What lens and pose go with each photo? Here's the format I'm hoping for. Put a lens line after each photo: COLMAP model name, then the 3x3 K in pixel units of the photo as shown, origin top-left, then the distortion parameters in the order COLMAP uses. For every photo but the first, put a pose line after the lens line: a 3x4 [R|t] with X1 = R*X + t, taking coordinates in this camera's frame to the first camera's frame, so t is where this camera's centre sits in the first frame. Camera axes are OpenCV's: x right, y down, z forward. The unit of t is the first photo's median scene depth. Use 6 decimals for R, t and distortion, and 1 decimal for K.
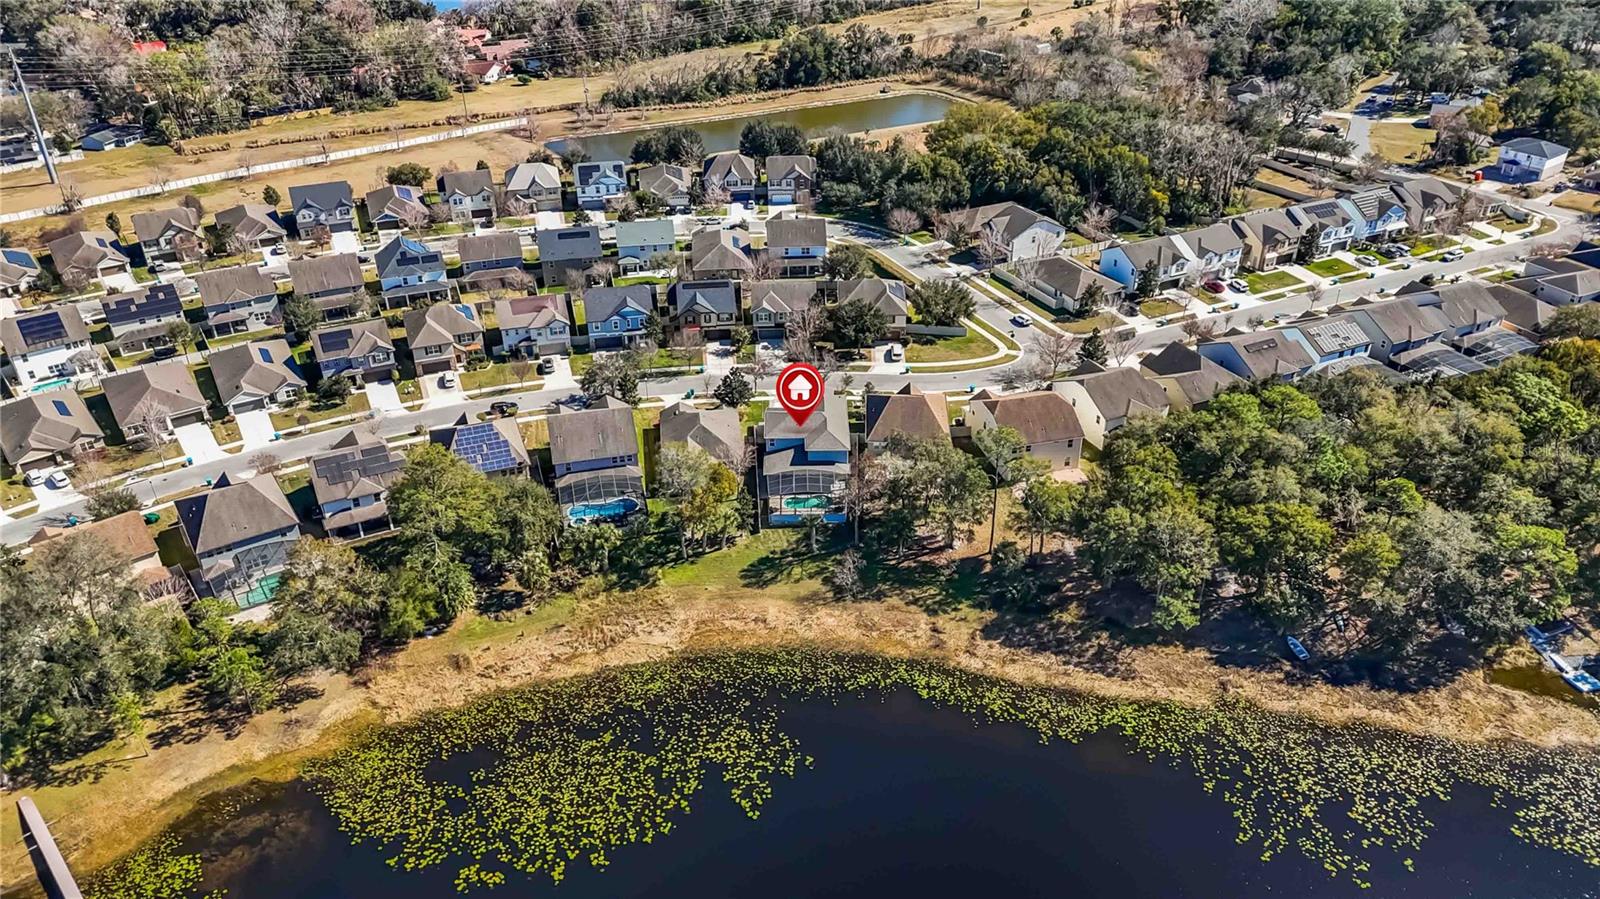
lens RADIAL K [[1169.1, 0, 797.2], [0, 1169.1, 442.9], [0, 0, 1]] dist [0.063900, -0.059339]
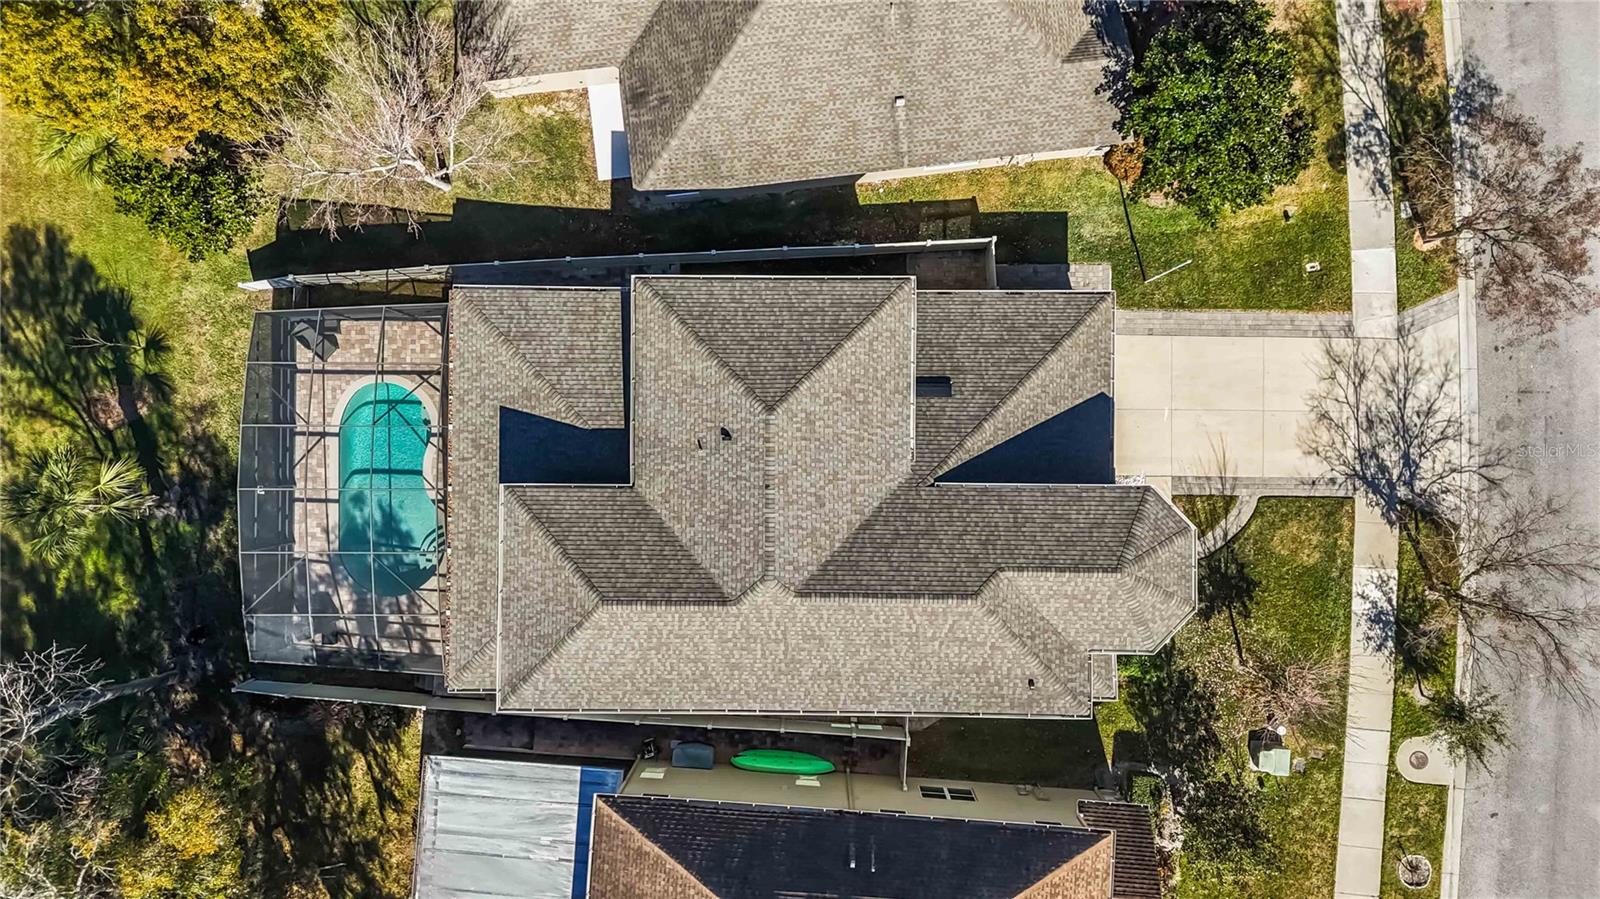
lens RADIAL K [[1169.1, 0, 807.6], [0, 1169.1, 446.4], [0, 0, 1]] dist [0.063900, -0.059339]
pose [[-0.010103, 0.999929, 0.006342, -0.001153], [-0.489080, -0.010473, 0.872176, -0.157746], [0.872181, 0.005710, 0.489151, 0.778065]]
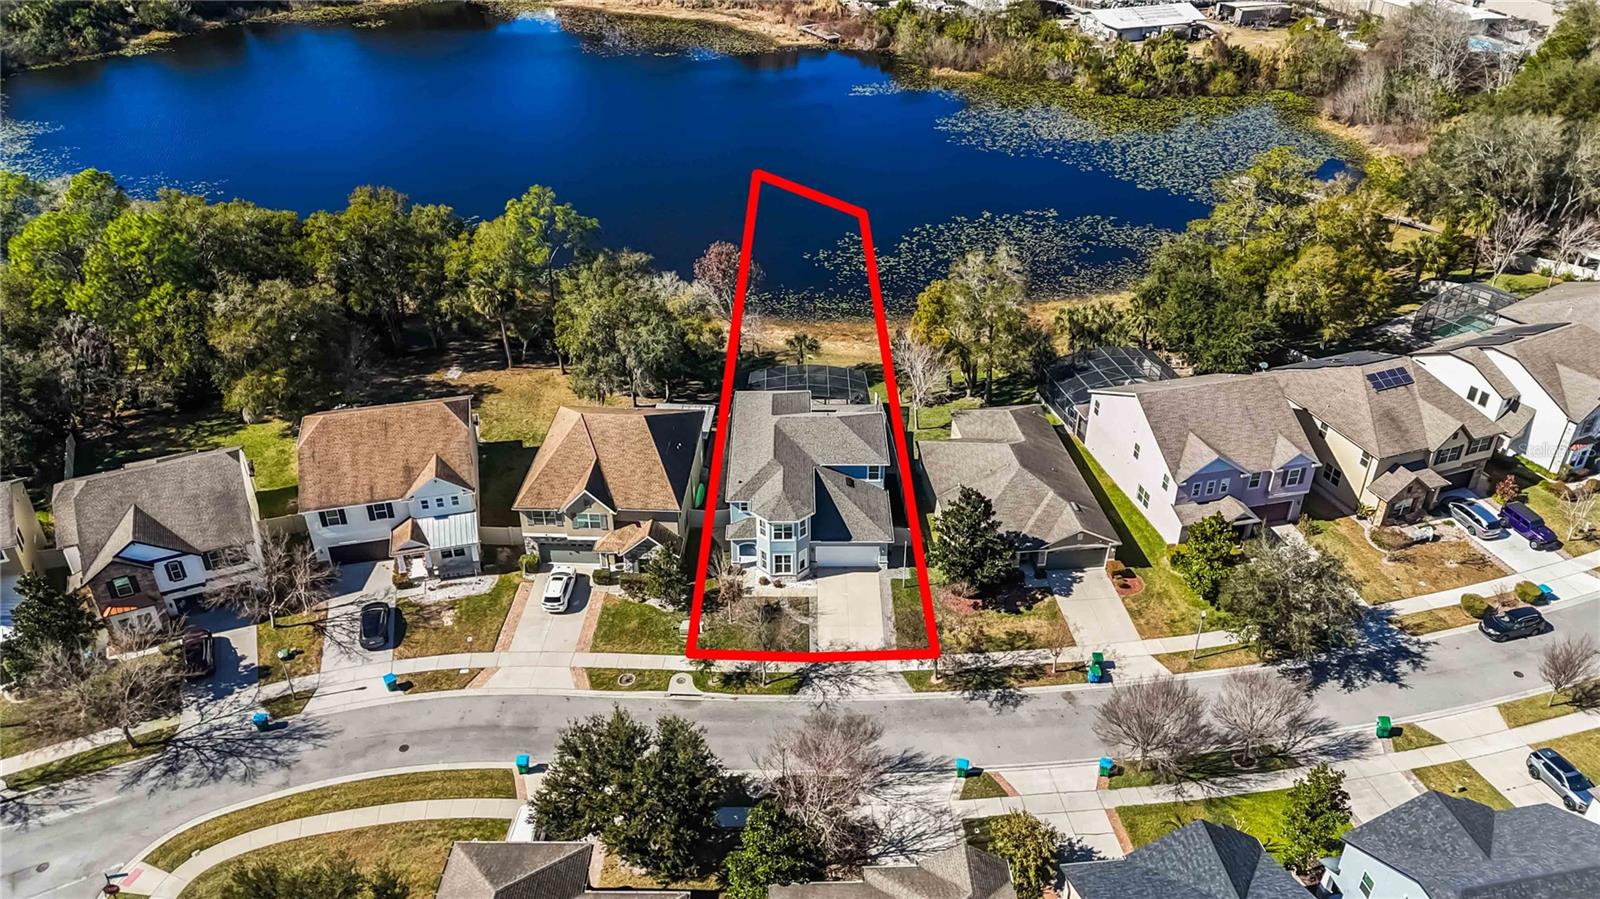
lens RADIAL K [[1169.1, 0, 804.6], [0, 1169.1, 444.5], [0, 0, 1]] dist [0.063900, -0.059339]
pose [[-0.999936, 0.010778, 0.003357, 0.006907], [0.008065, 0.473965, 0.880507, -0.415350], [0.007898, 0.880478, -0.474022, 1.072168]]
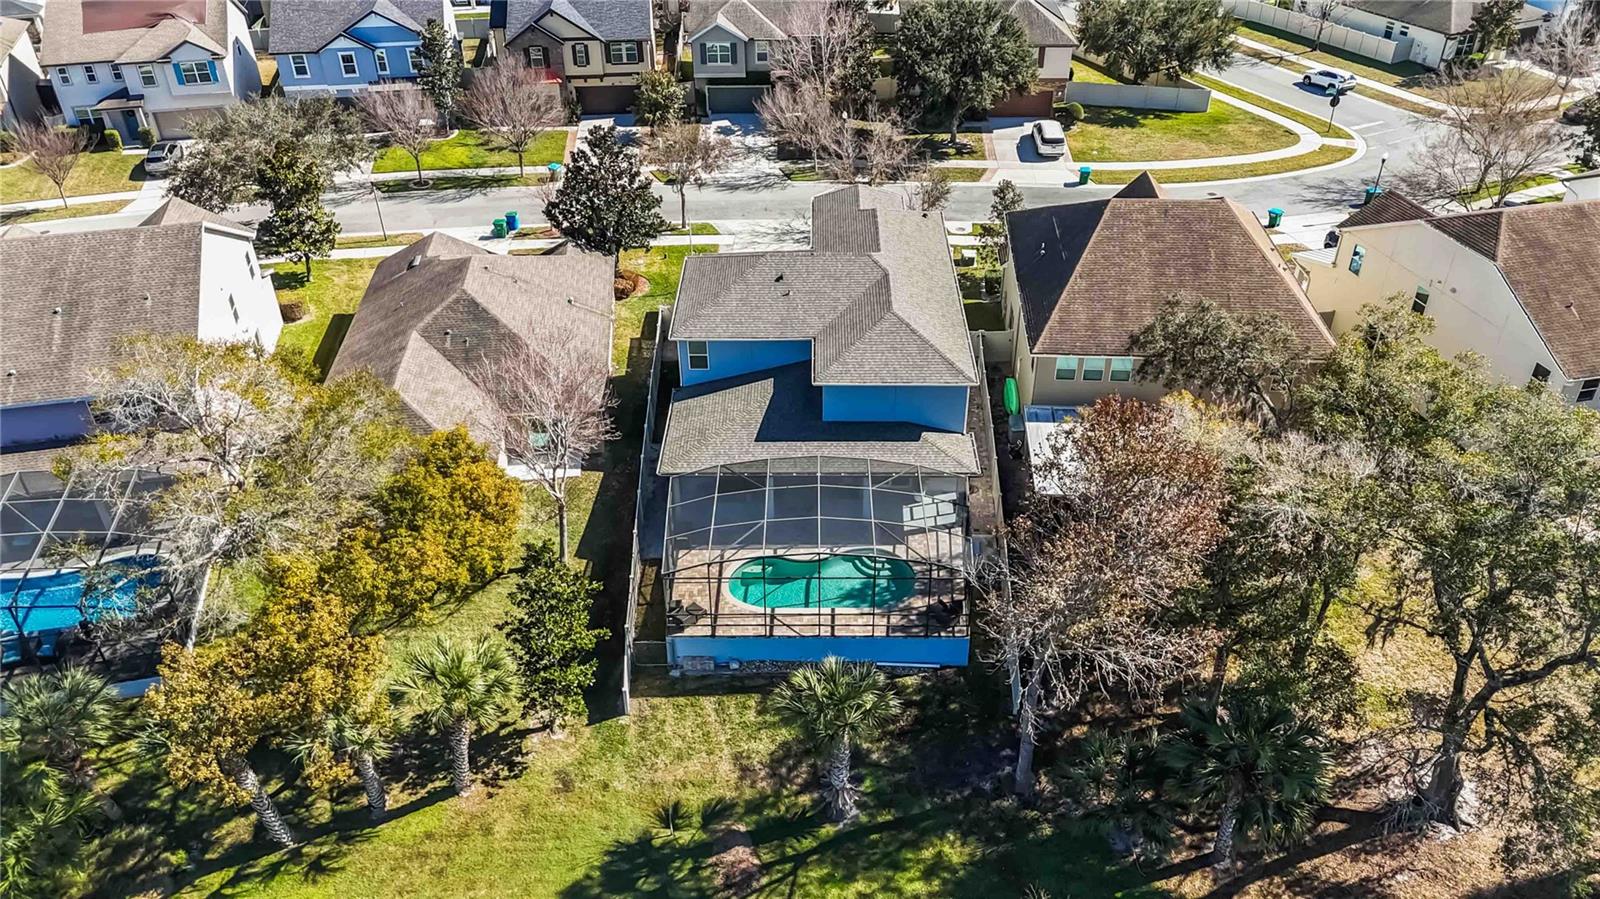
lens RADIAL K [[1169.1, 0, 804.4], [0, 1169.1, 459.8], [0, 0, 1]] dist [0.063900, -0.059339]
pose [[0.999909, 0.009685, -0.009396, 0.006218], [-0.008971, 0.997279, 0.073174, 0.003206], [0.010079, -0.073083, 0.997275, 0.599162]]
